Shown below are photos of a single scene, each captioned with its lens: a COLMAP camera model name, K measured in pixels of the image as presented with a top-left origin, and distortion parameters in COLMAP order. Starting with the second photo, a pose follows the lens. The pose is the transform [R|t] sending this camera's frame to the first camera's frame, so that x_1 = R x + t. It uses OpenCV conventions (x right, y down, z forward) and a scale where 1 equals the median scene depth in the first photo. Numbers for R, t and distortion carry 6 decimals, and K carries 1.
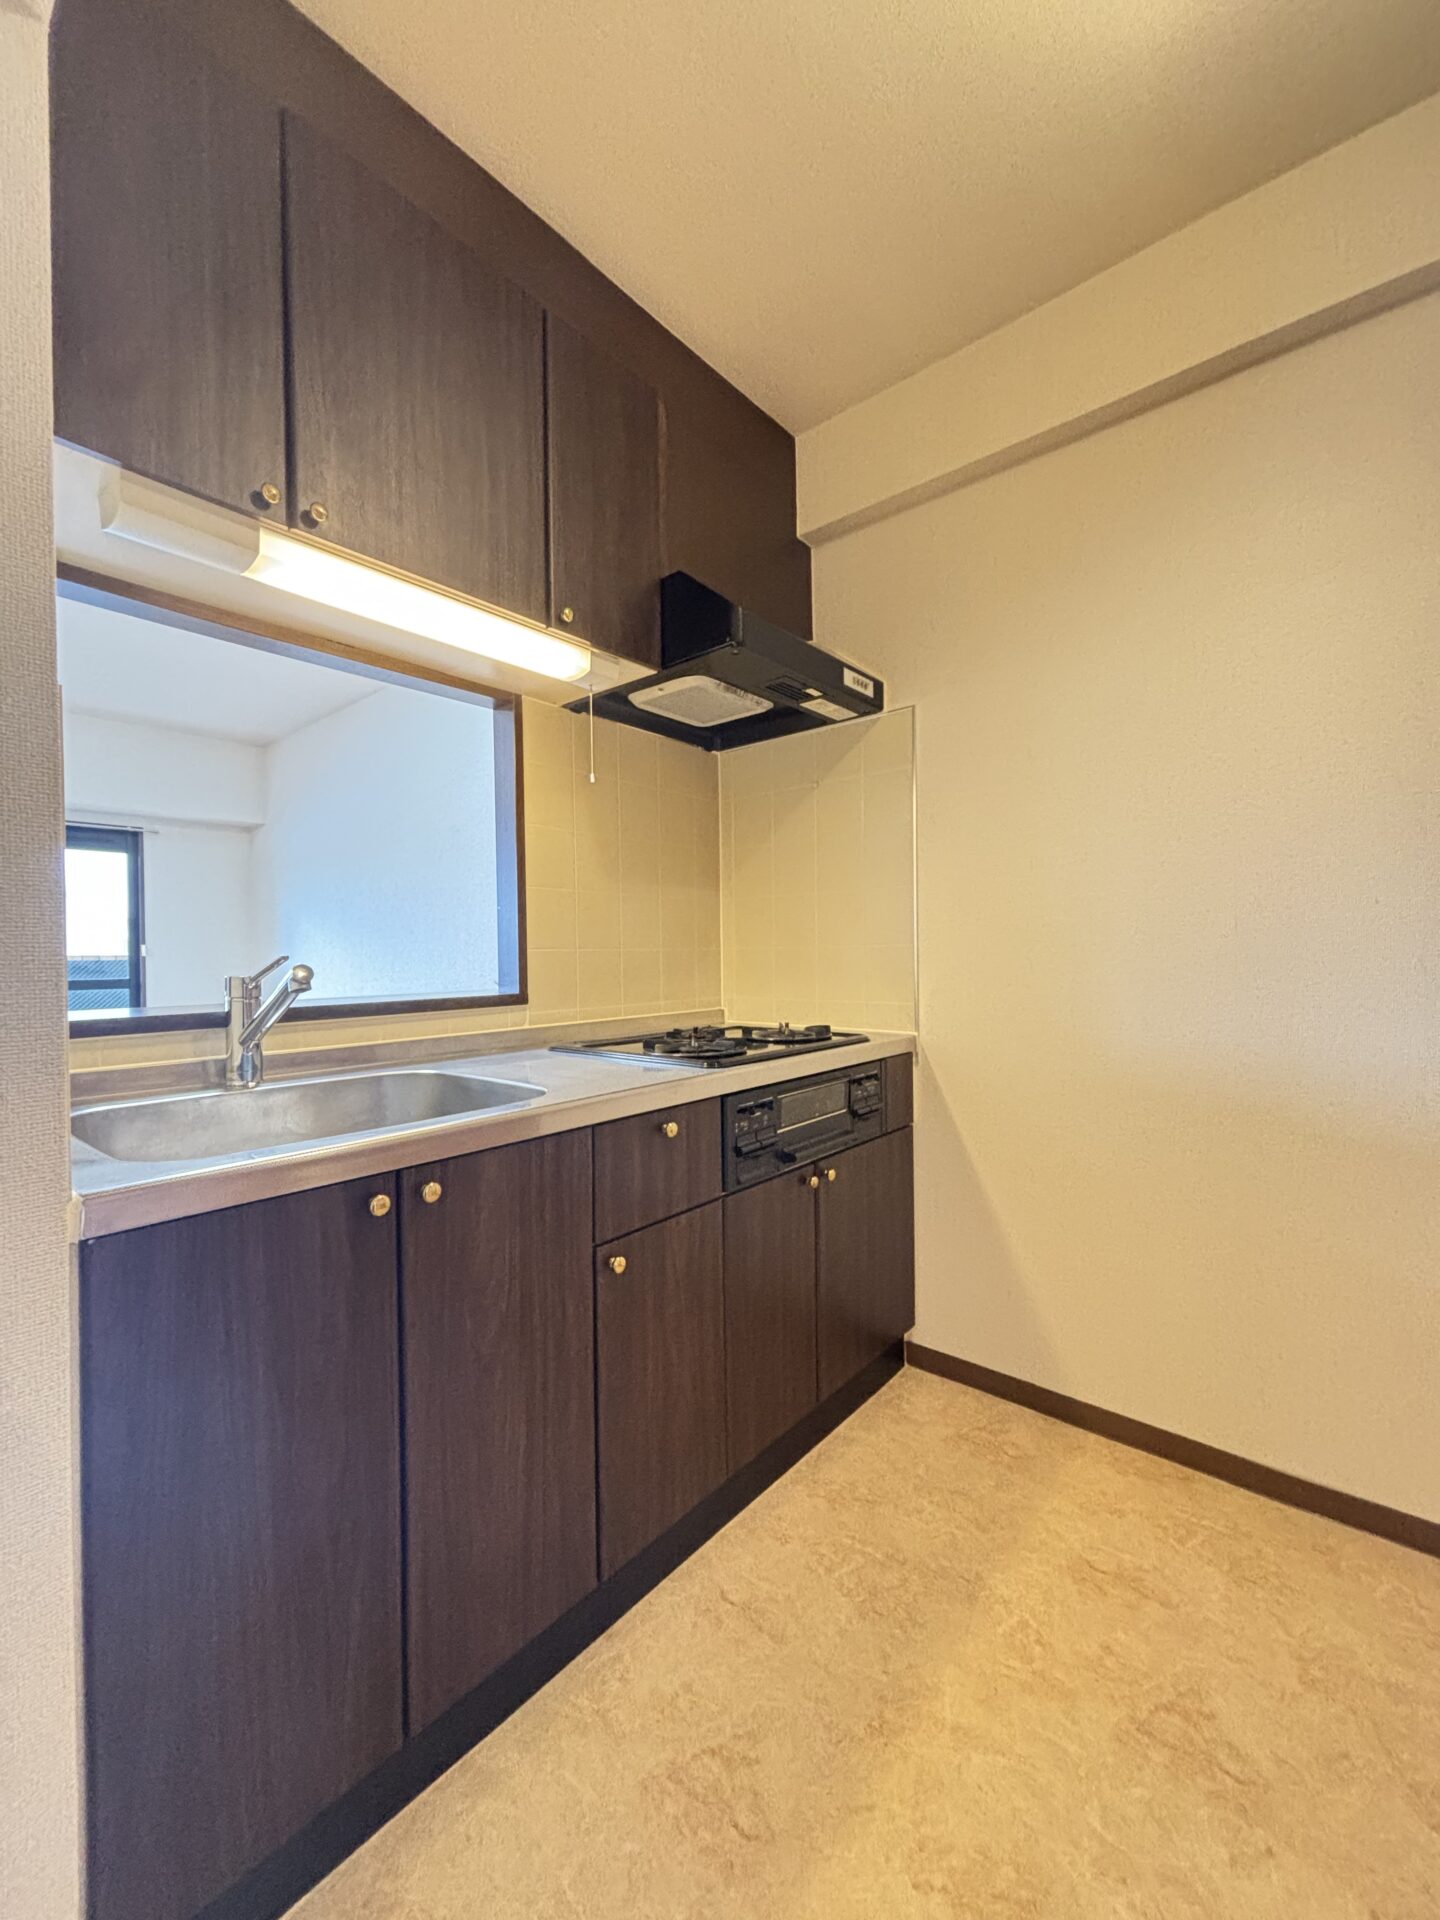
lens RADIAL K [[772.6, 0, 724.0], [0, 772.6, 956.8], [0, 0, 1]] dist [0.003377, -0.000386]
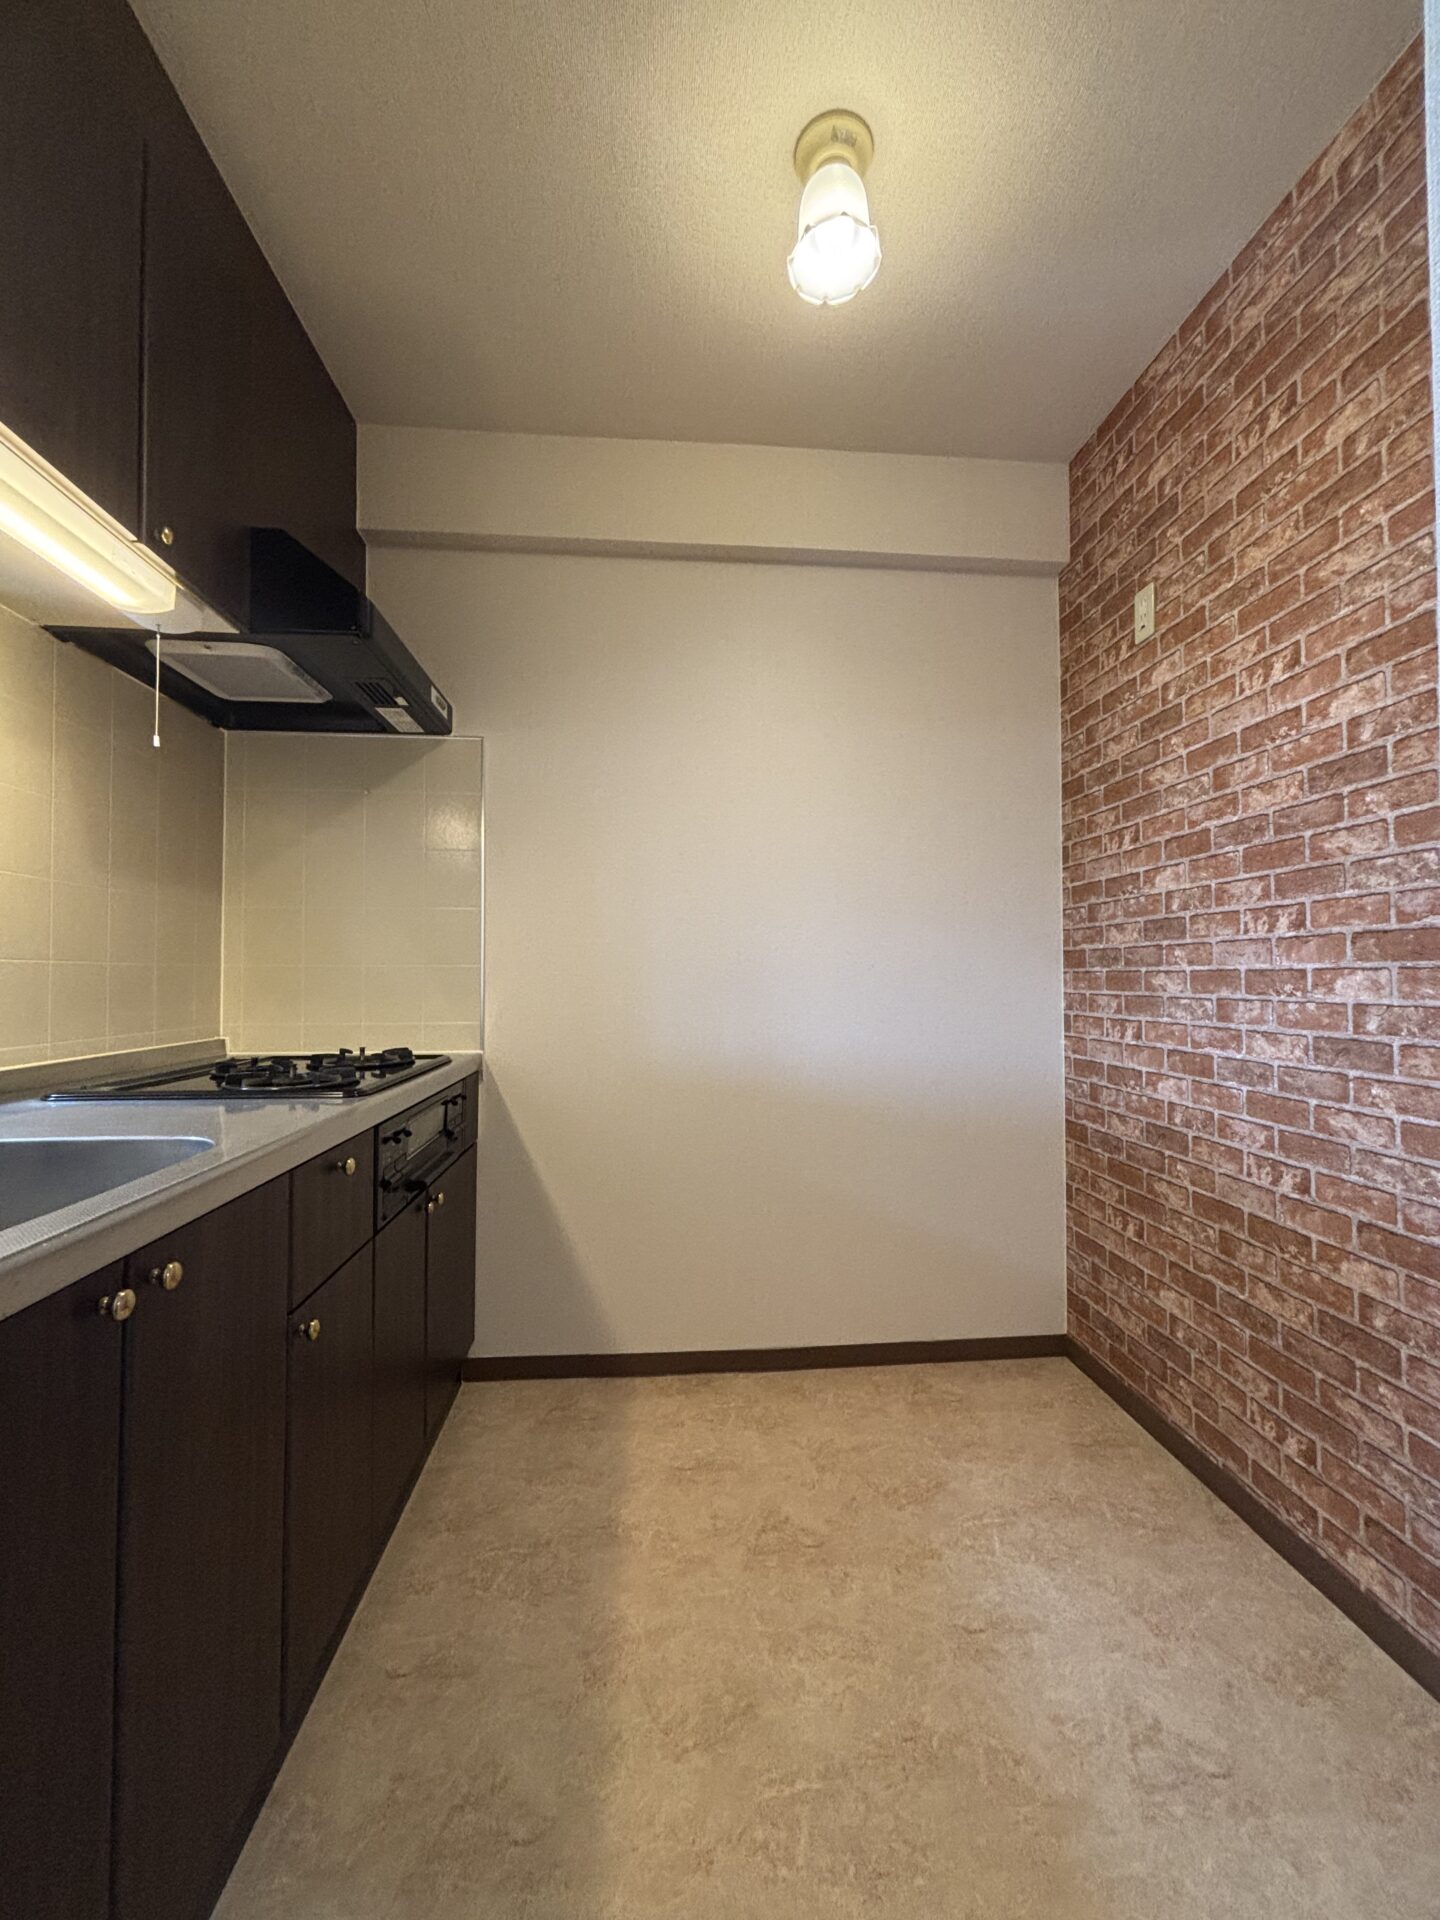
lens RADIAL K [[772.6, 0, 721.2], [0, 772.6, 957.6], [0, 0, 1]] dist [0.003377, -0.000386]
pose [[0.707748, 0.030573, 0.705803, -0.282800], [-0.007815, 0.999341, -0.035452, 0.007923], [-0.706422, 0.019576, 0.707520, 0.044124]]
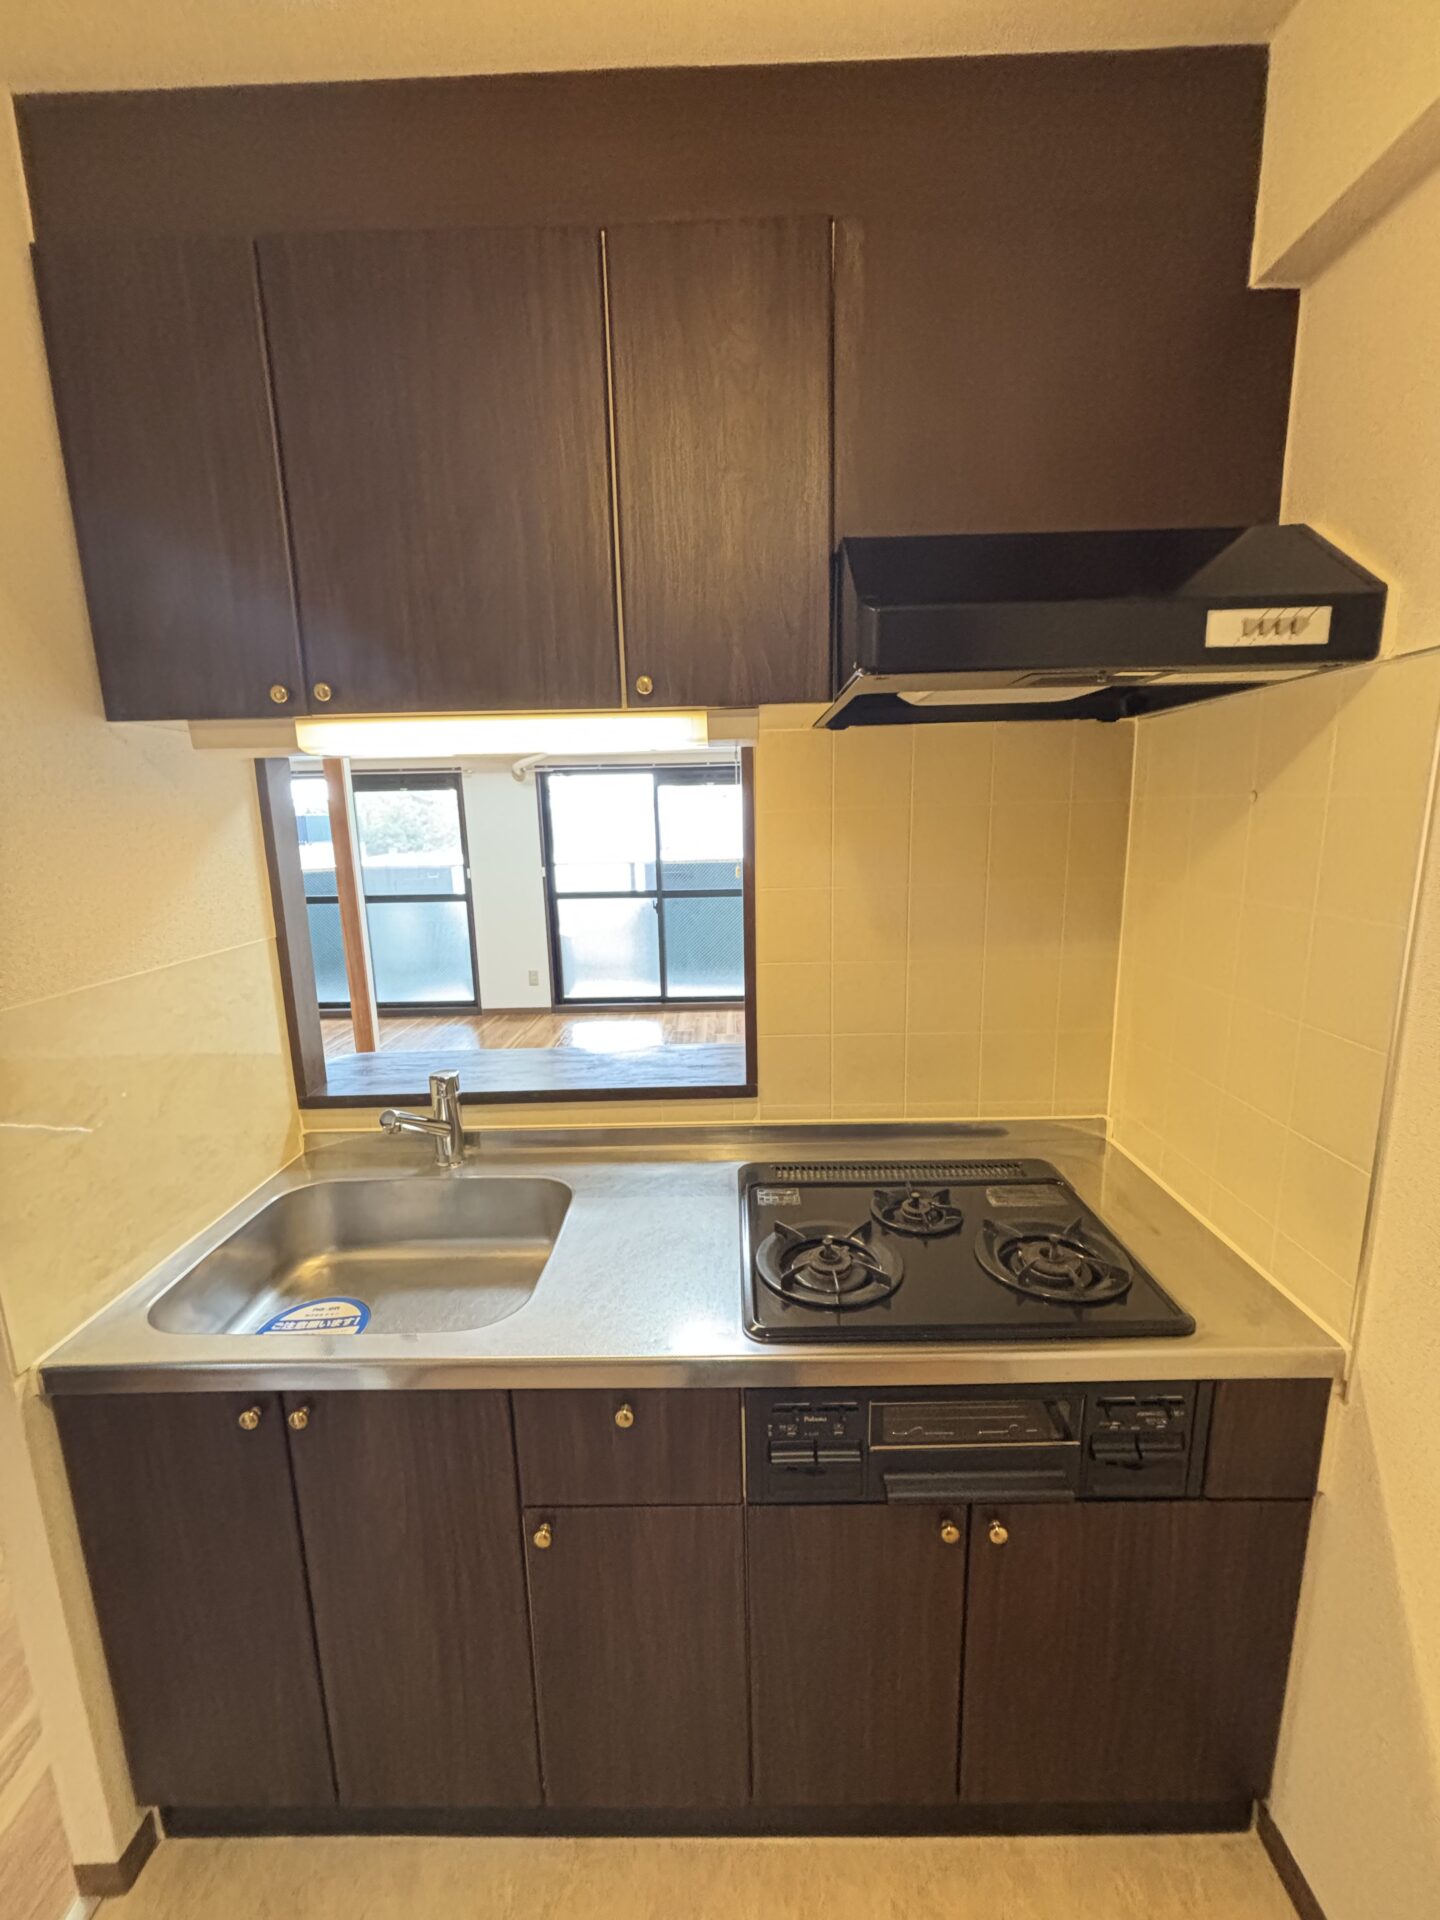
lens RADIAL K [[772.6, 0, 718.9], [0, 772.6, 961.9], [0, 0, 1]] dist [0.003377, -0.000386]
pose [[0.637647, 0.142389, -0.757055, 0.365000], [0.010515, 0.981068, 0.193378, -0.264798], [0.770257, -0.131267, 0.624078, 0.455995]]
